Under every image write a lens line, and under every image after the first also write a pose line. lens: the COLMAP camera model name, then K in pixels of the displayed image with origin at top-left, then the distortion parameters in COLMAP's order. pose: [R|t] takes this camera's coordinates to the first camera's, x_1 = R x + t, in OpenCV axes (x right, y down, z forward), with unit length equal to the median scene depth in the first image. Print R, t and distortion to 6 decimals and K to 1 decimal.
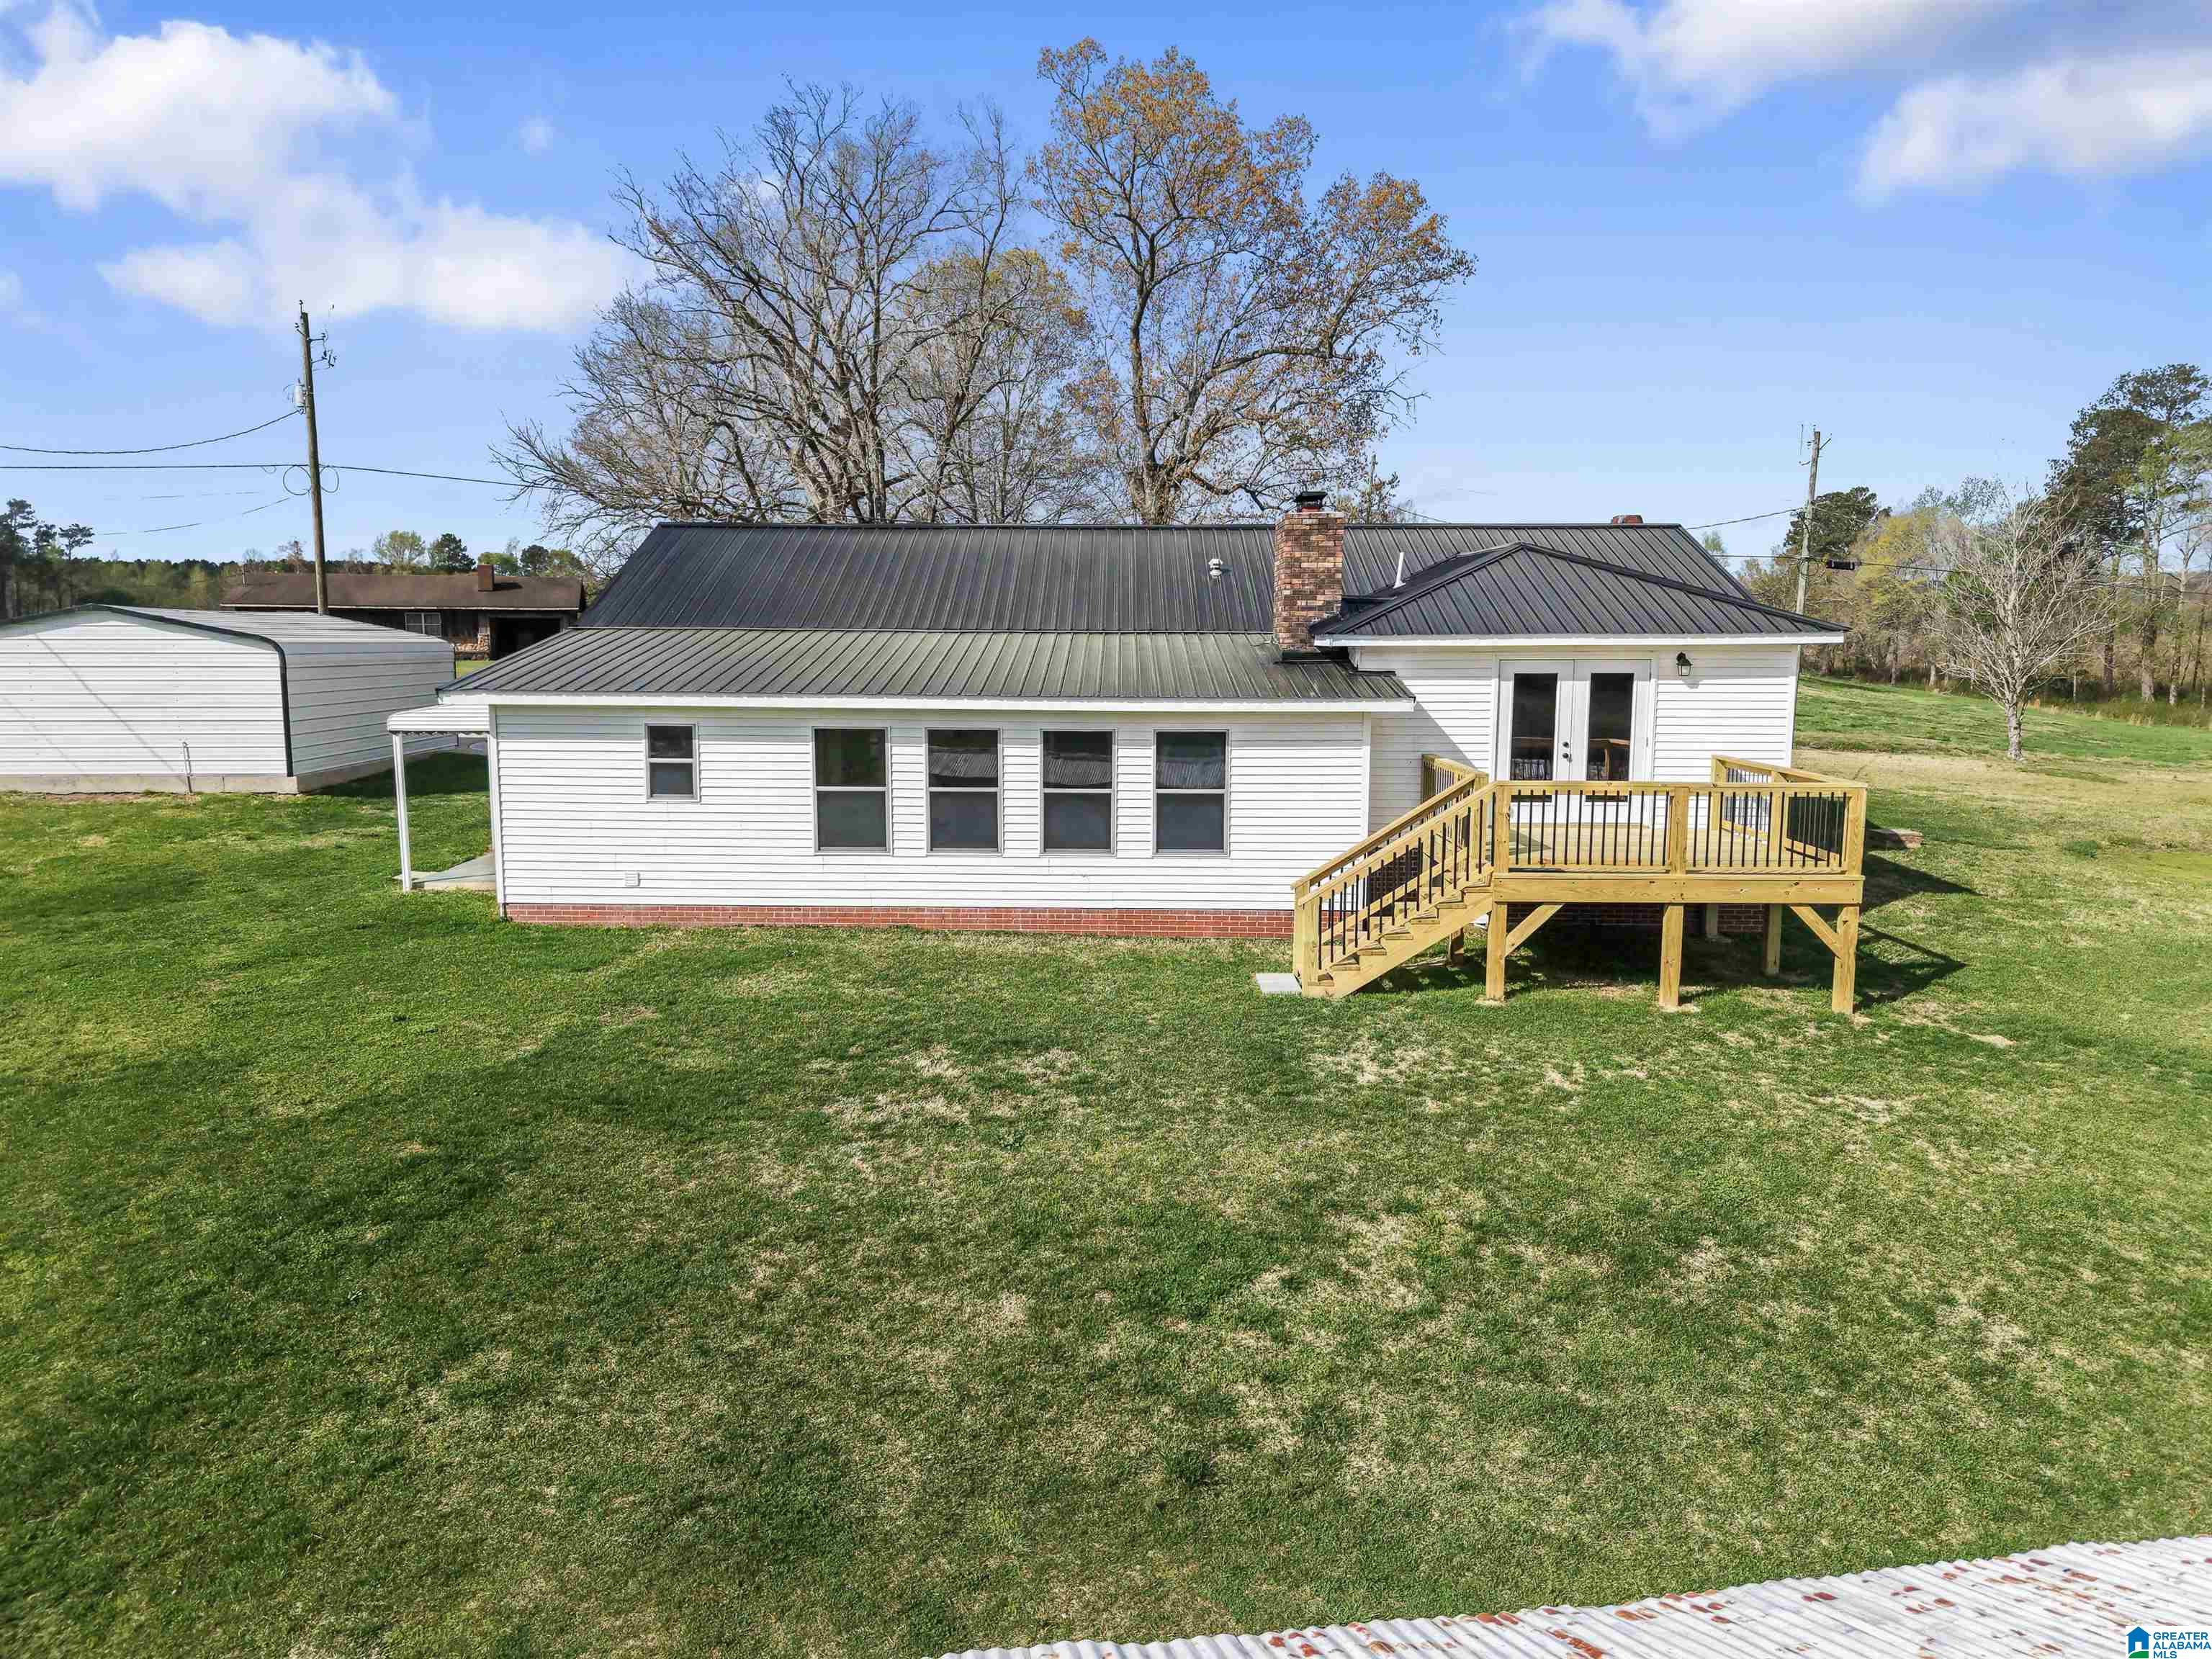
lens RADIAL K [[1447.8, 0, 1123.5], [0, 1447.8, 836.4], [0, 0, 1]] dist [0.027013, -0.023956]
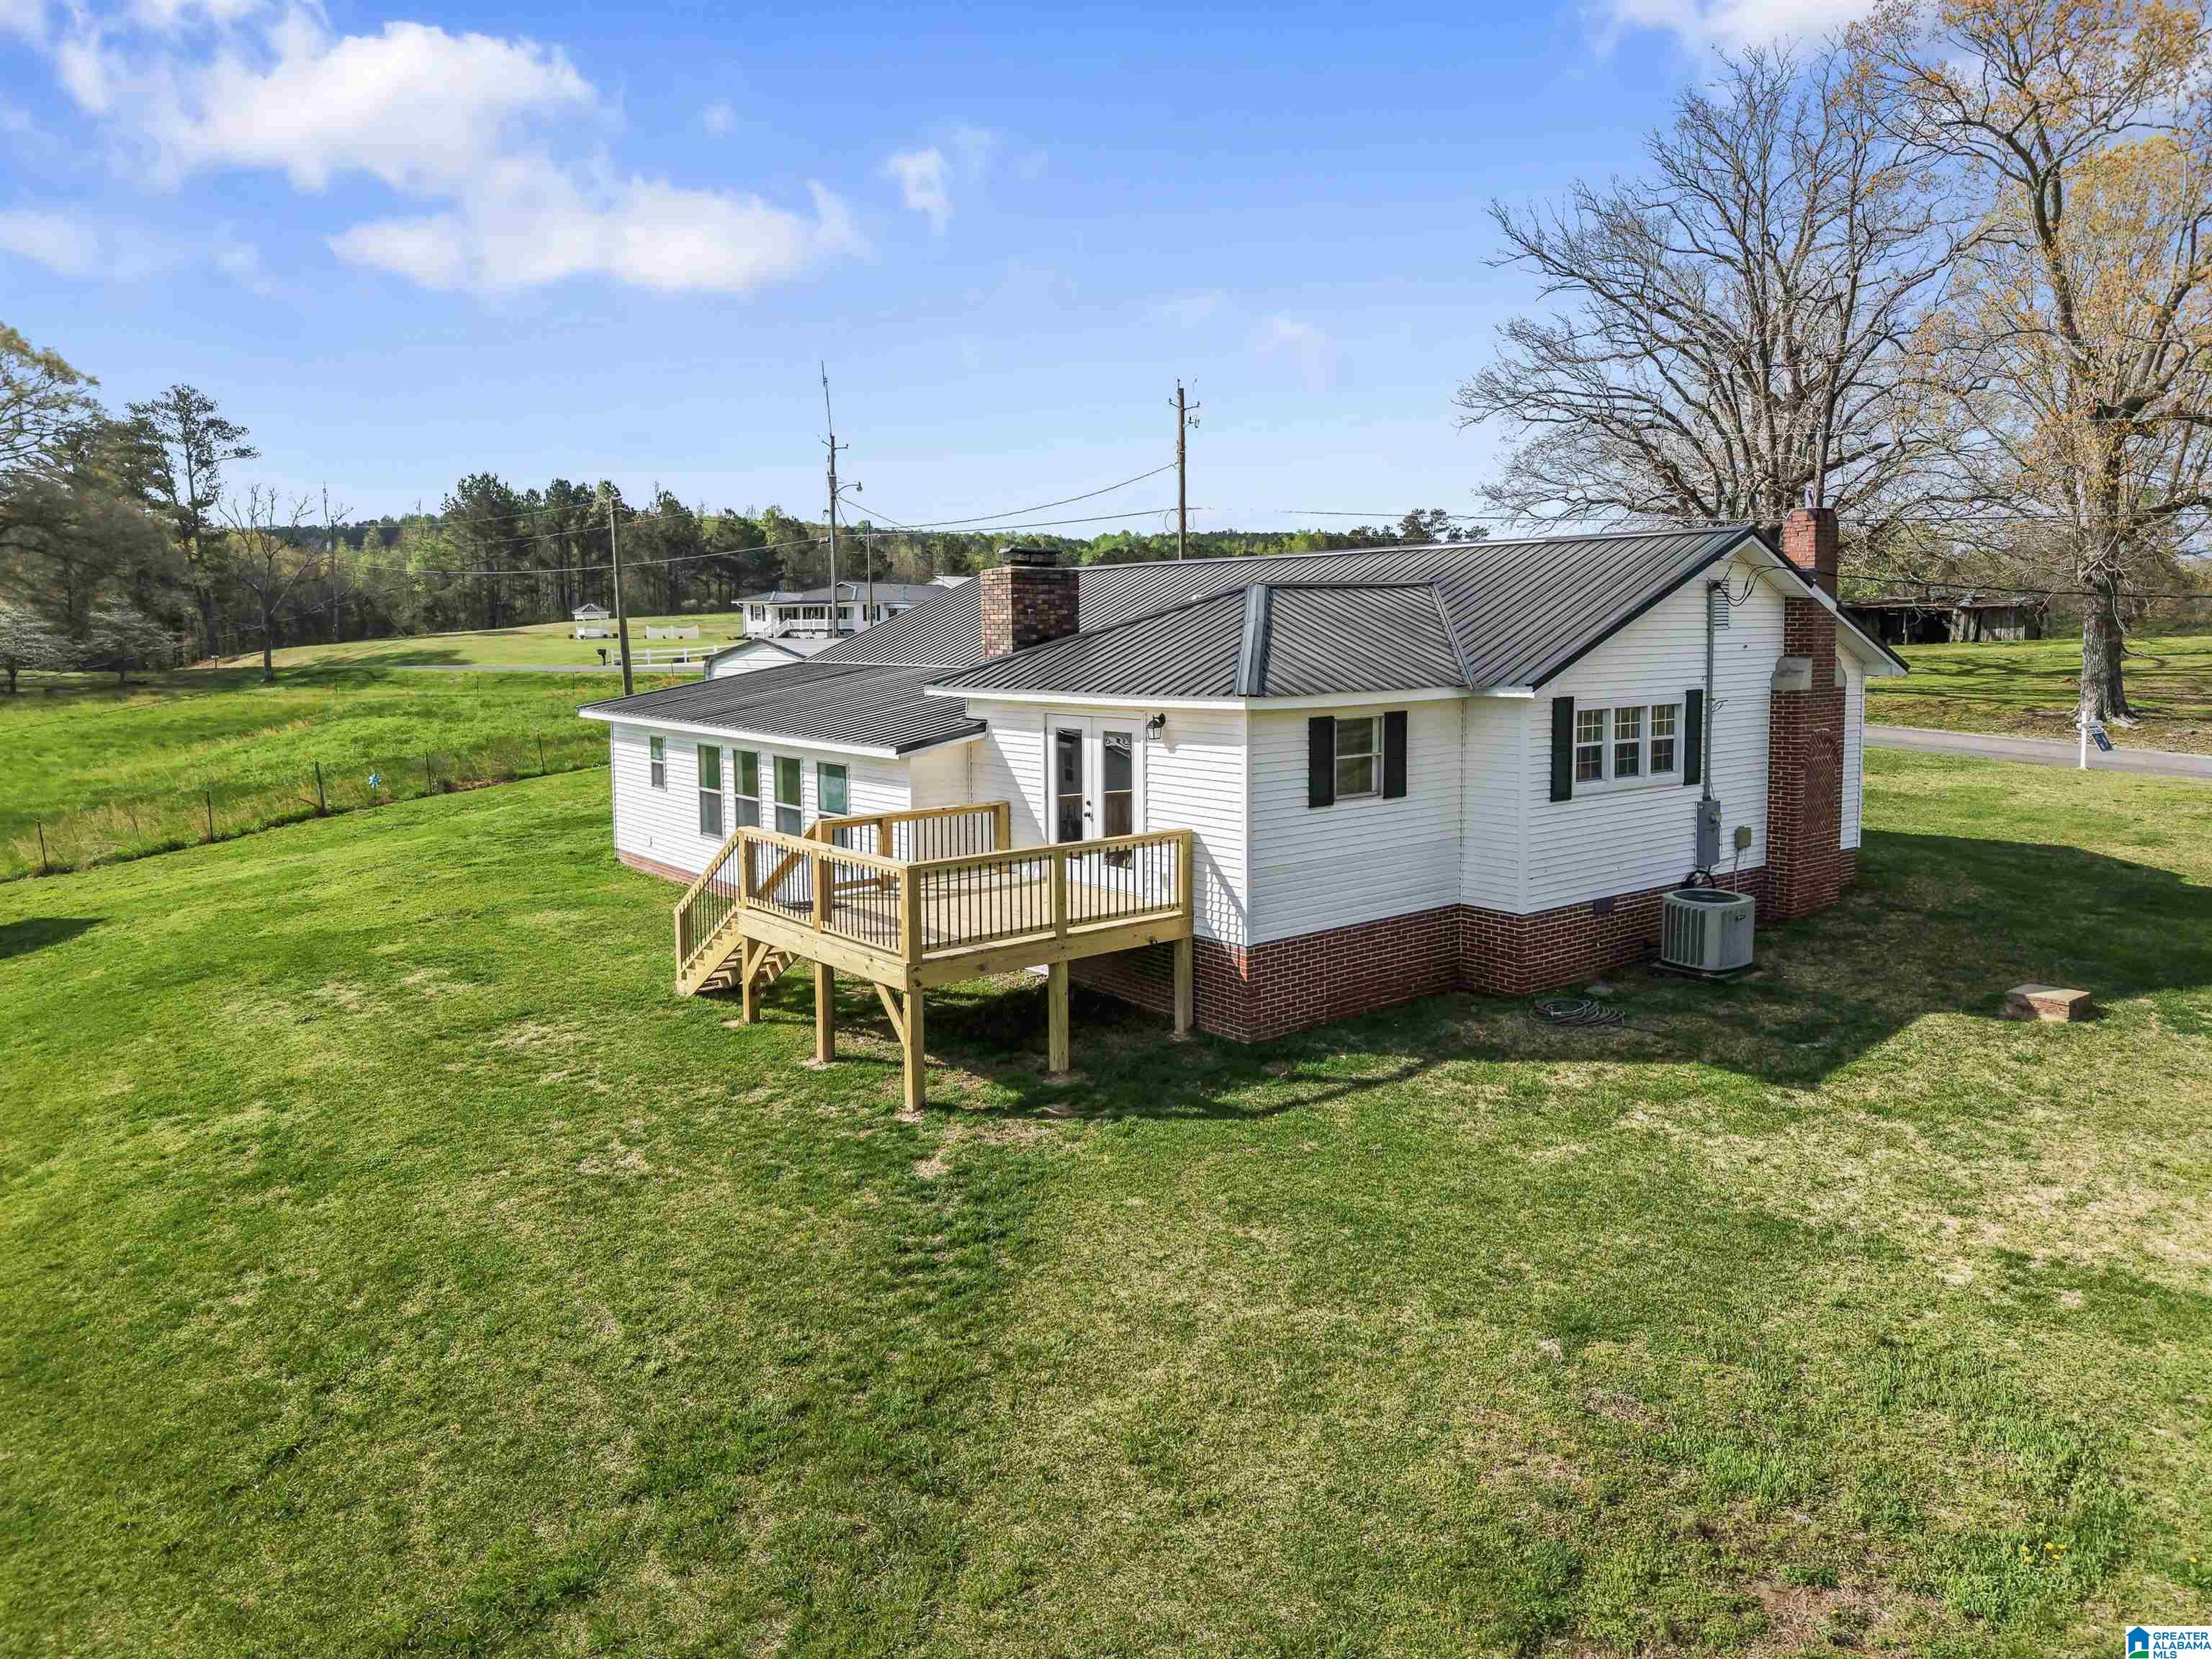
lens RADIAL K [[1447.8, 0, 1123.5], [0, 1447.8, 836.4], [0, 0, 1]] dist [0.027013, -0.023956]
pose [[0.646216, 0.102308, -0.756266, 1.053751], [-0.092028, 0.994188, 0.055858, -0.098325], [0.757586, 0.033501, 0.651875, 0.400389]]
